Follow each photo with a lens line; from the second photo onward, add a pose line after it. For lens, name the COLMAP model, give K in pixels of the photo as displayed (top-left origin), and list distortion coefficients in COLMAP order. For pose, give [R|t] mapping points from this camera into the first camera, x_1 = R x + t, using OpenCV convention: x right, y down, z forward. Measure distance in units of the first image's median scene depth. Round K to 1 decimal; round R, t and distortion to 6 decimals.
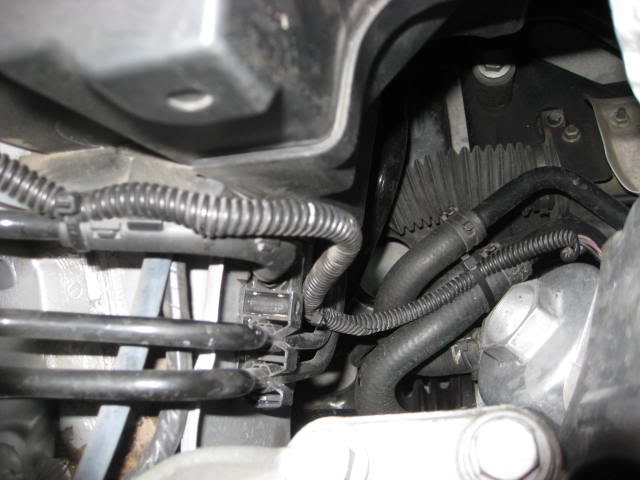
lens RADIAL K [[632.0, 0, 320.3], [0, 632.0, 227.0], [0, 0, 1]] dist [-0.150126, 0.139043]
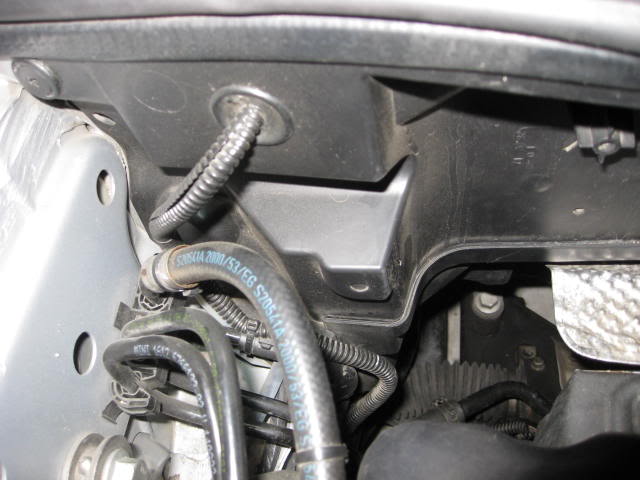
lens RADIAL K [[632.0, 0, 320.3], [0, 632.0, 227.0], [0, 0, 1]] dist [-0.150126, 0.139043]
pose [[0.978607, 0.204852, -0.019070, -0.118069], [-0.200190, 0.926737, -0.317936, 0.126190], [-0.047457, 0.314952, 0.947920, -0.451951]]
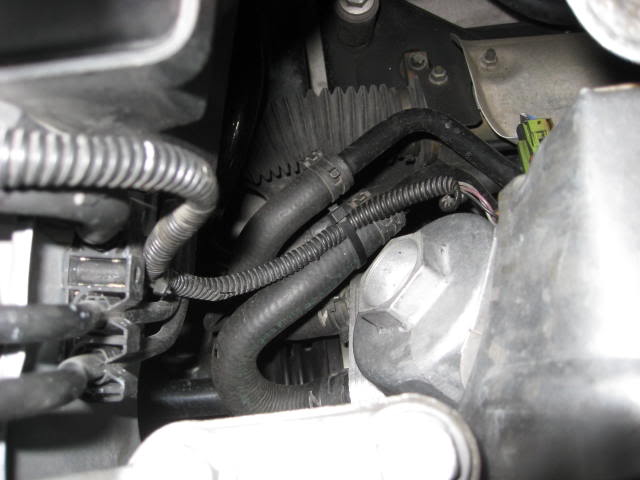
lens RADIAL K [[632.0, 0, 320.3], [0, 632.0, 227.0], [0, 0, 1]] dist [-0.150126, 0.139043]
pose [[0.972005, -0.025499, 0.233573, 0.004598], [0.007321, 0.996898, 0.078362, 0.005050], [-0.234847, -0.074458, 0.969176, 0.140087]]
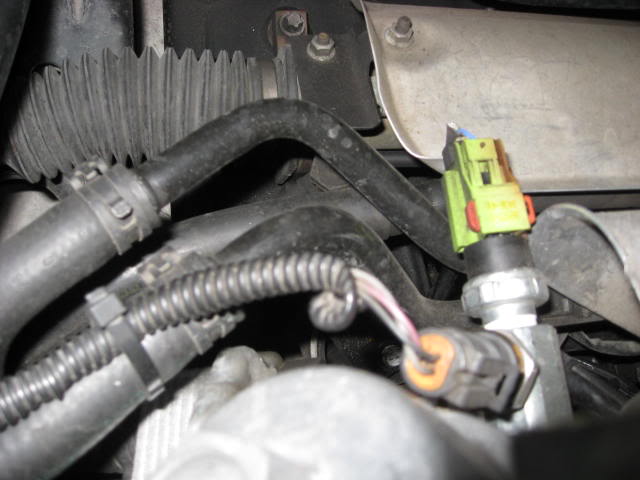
lens RADIAL K [[632.0, 0, 320.3], [0, 632.0, 227.0], [0, 0, 1]] dist [-0.150126, 0.139043]
pose [[0.897883, 0.027136, 0.439398, 0.181769], [-0.087721, 0.989111, 0.118168, -0.062630], [-0.431407, -0.144646, 0.890486, 0.562584]]
